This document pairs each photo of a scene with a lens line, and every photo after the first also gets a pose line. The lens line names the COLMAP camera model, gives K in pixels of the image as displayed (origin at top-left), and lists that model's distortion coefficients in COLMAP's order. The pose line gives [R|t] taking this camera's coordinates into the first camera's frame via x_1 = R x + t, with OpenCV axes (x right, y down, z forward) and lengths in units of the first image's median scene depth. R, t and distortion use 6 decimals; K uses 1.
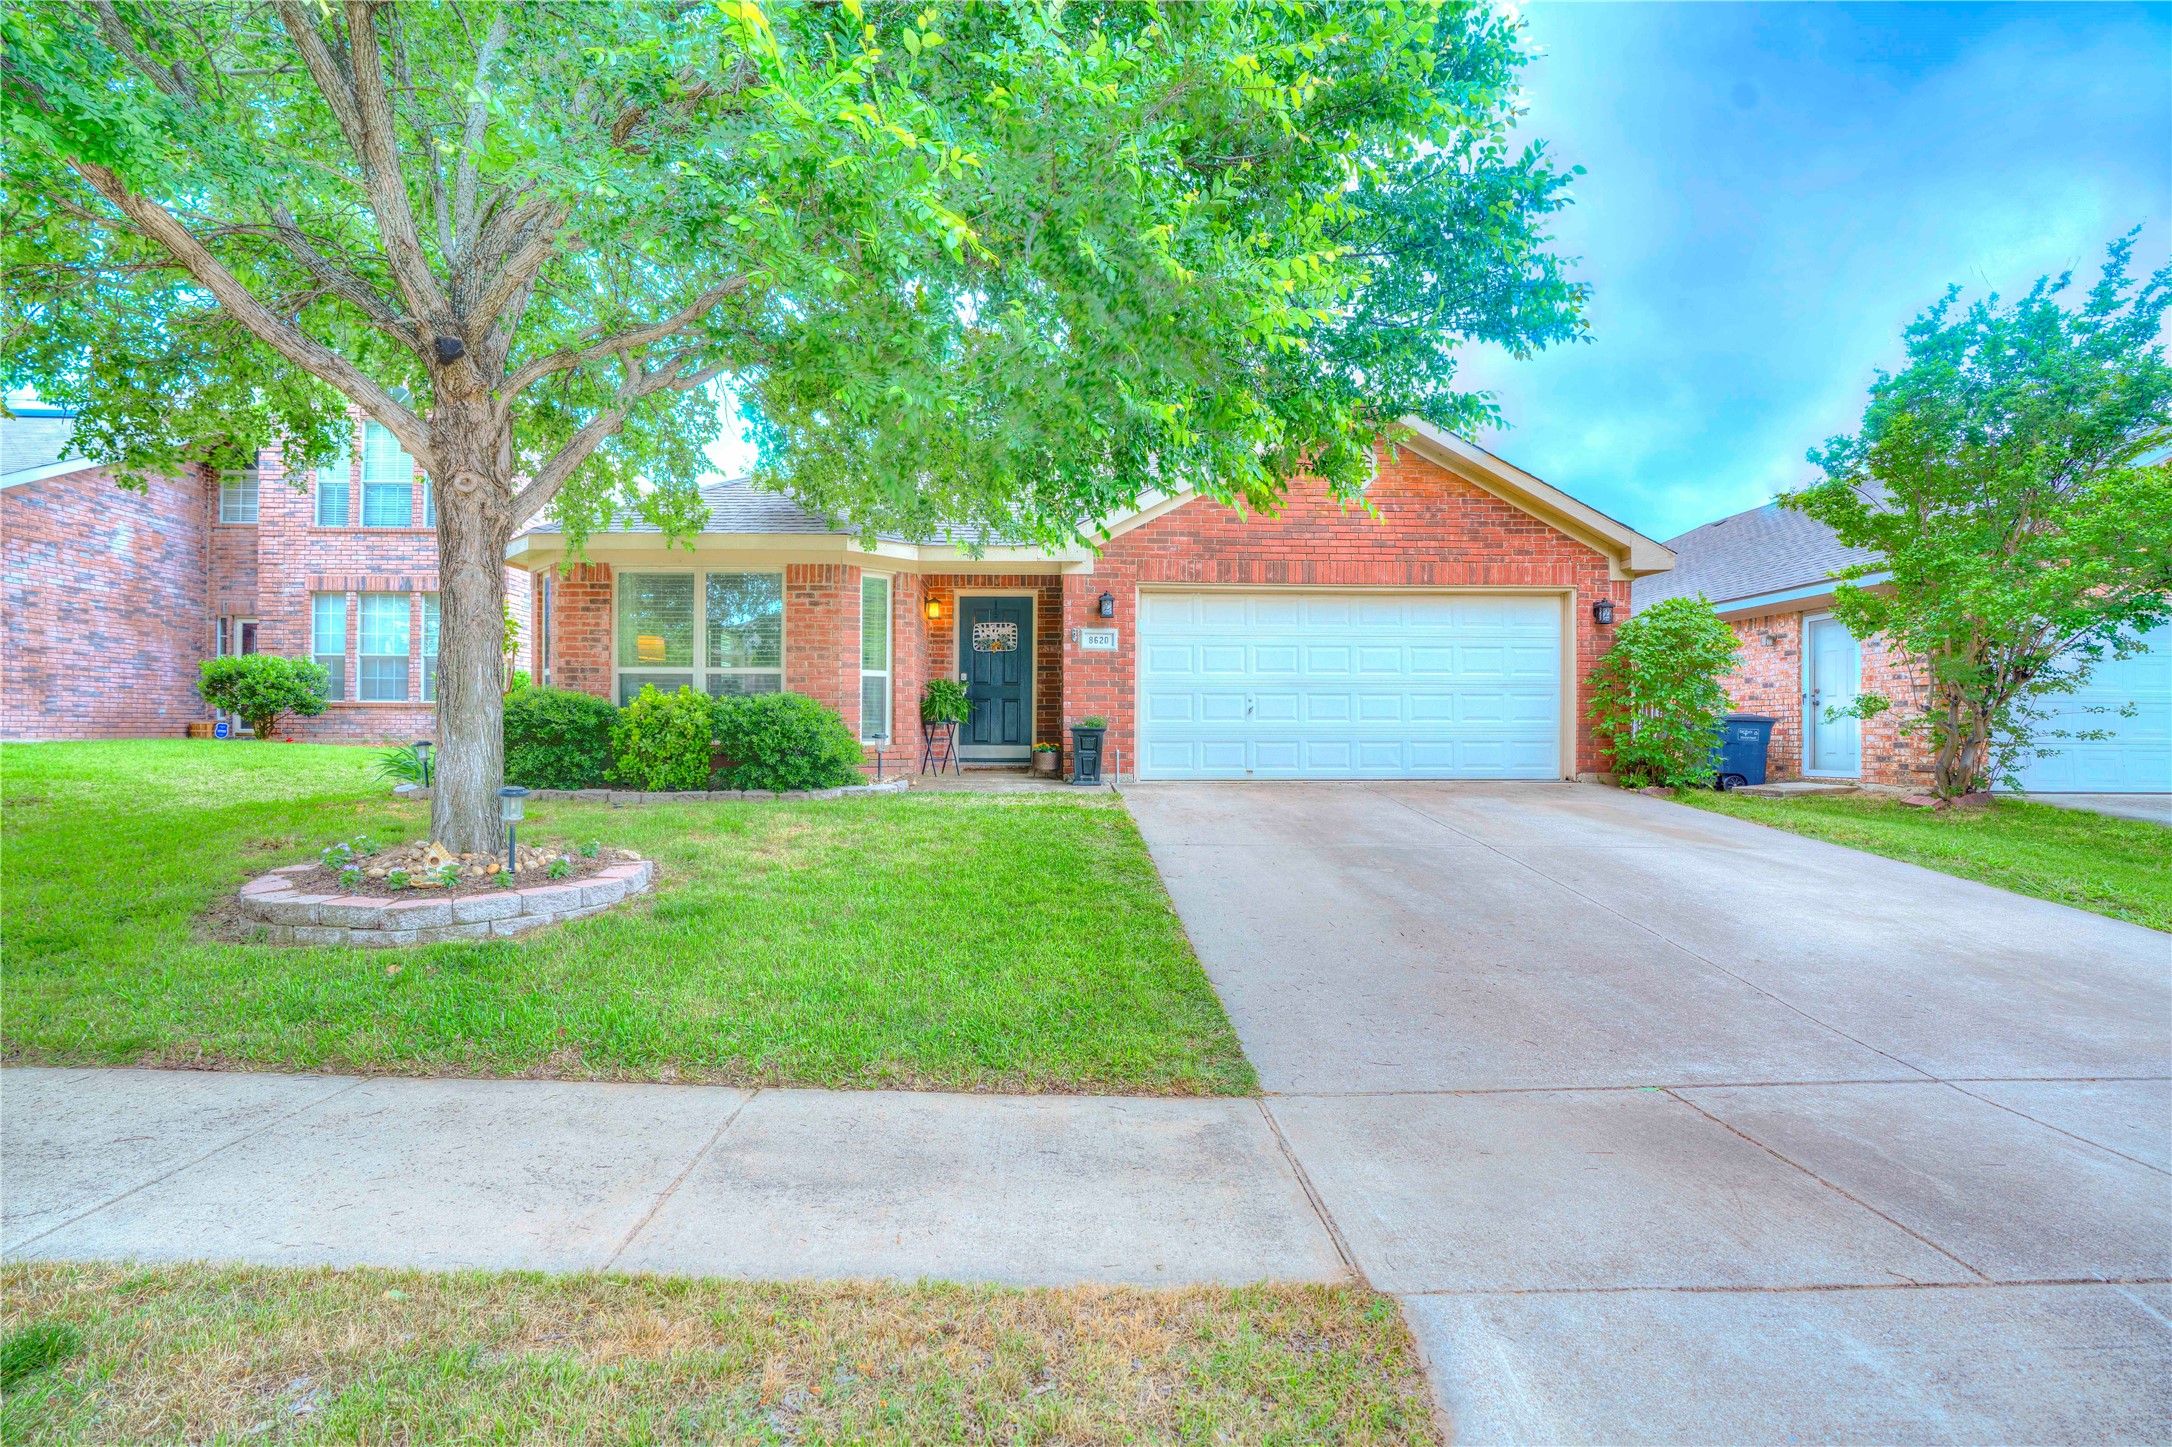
lens RADIAL K [[1002.4, 0, 1079.6], [0, 1002.4, 731.1], [0, 0, 1]] dist [-0.072268, 0.028323]
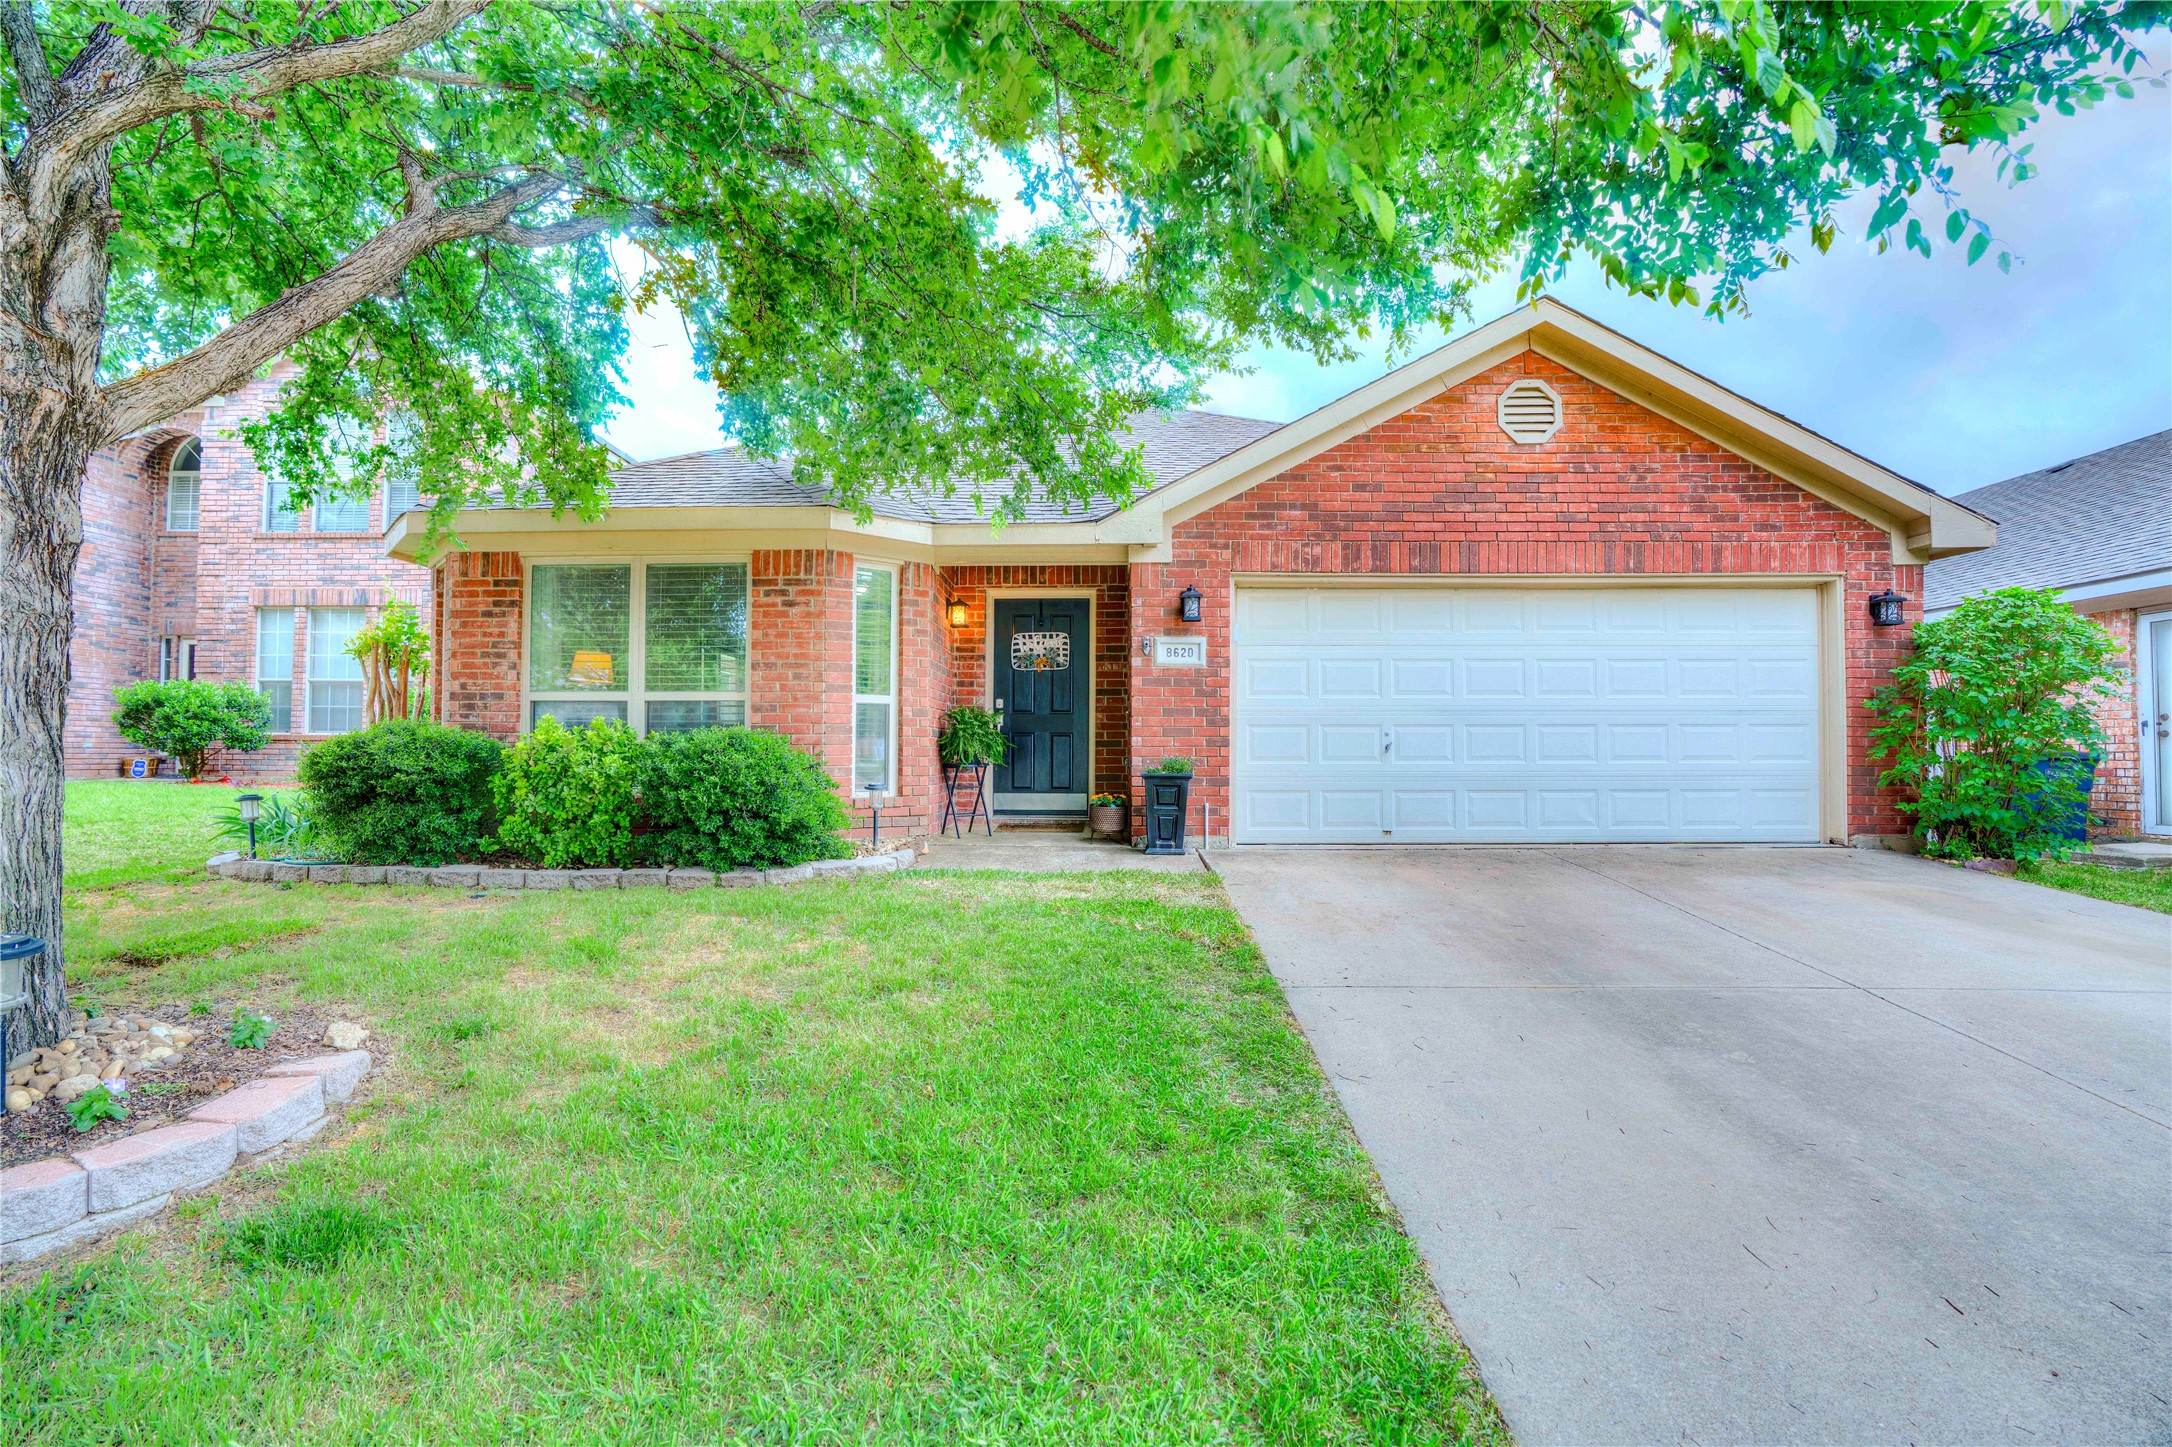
lens RADIAL K [[1002.4, 0, 1079.6], [0, 1002.4, 731.1], [0, 0, 1]] dist [-0.072268, 0.028323]
pose [[0.998309, -0.002581, -0.058070, -0.011529], [0.001110, 0.999678, -0.025354, -0.015186], [0.058117, 0.025247, 0.997990, 0.269406]]
